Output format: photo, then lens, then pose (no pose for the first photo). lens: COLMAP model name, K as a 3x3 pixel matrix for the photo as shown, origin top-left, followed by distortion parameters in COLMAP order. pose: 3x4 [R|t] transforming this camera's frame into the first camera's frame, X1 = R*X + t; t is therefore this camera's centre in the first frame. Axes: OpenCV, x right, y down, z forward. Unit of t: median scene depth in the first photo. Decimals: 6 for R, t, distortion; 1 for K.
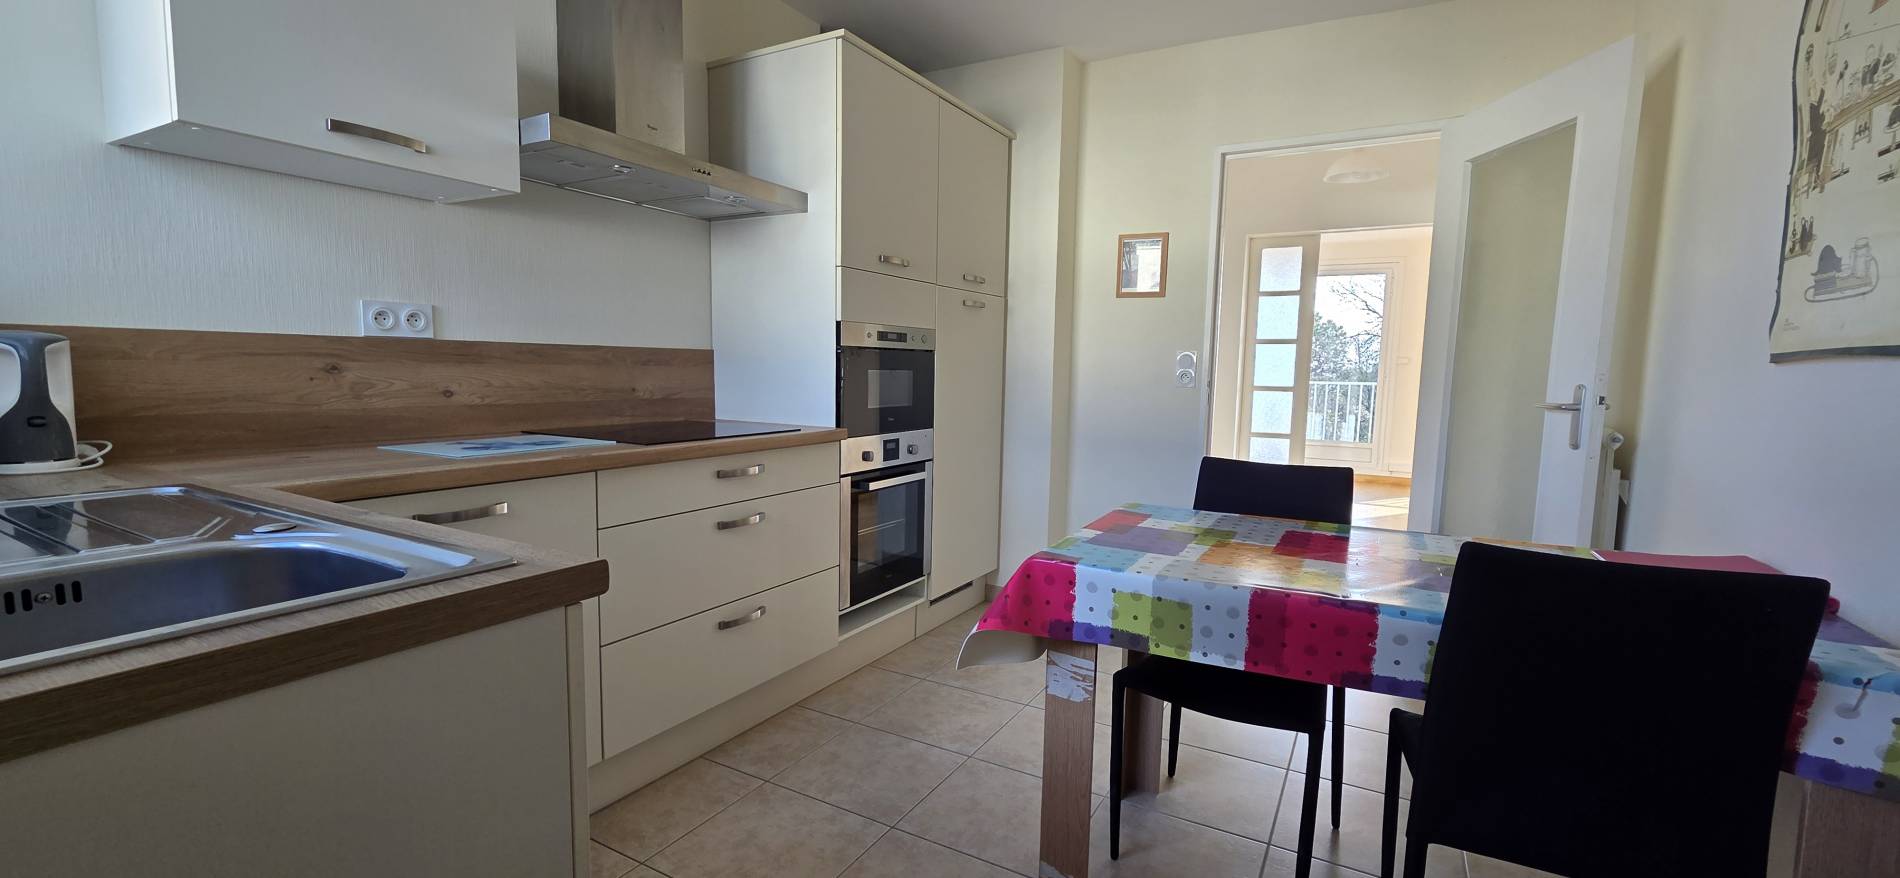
lens RADIAL K [[776.1, 0, 949.4], [0, 776.1, 448.3], [0, 0, 1]] dist [0.001163, -0.000089]
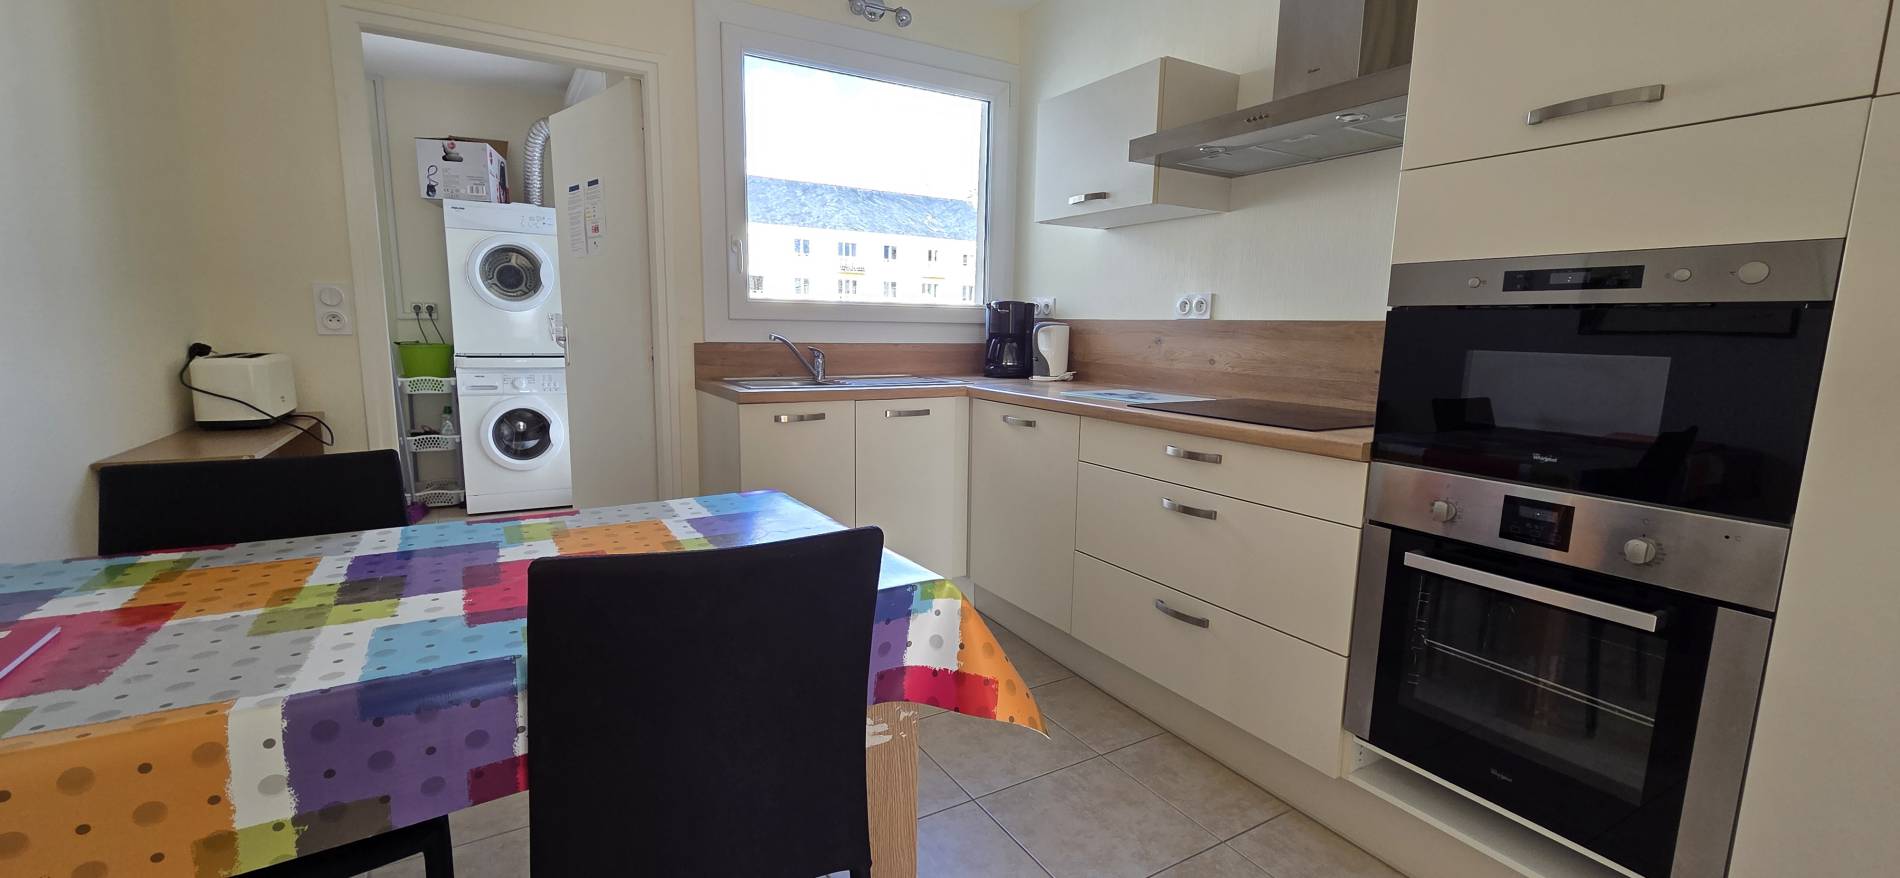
lens RADIAL K [[776.1, 0, 949.4], [0, 776.1, 448.3], [0, 0, 1]] dist [0.001163, -0.000089]
pose [[-0.496985, 0.105851, -0.861279, 0.641660], [-0.121478, 0.974272, 0.189834, -0.112825], [0.859214, 0.198971, -0.471340, 1.164034]]
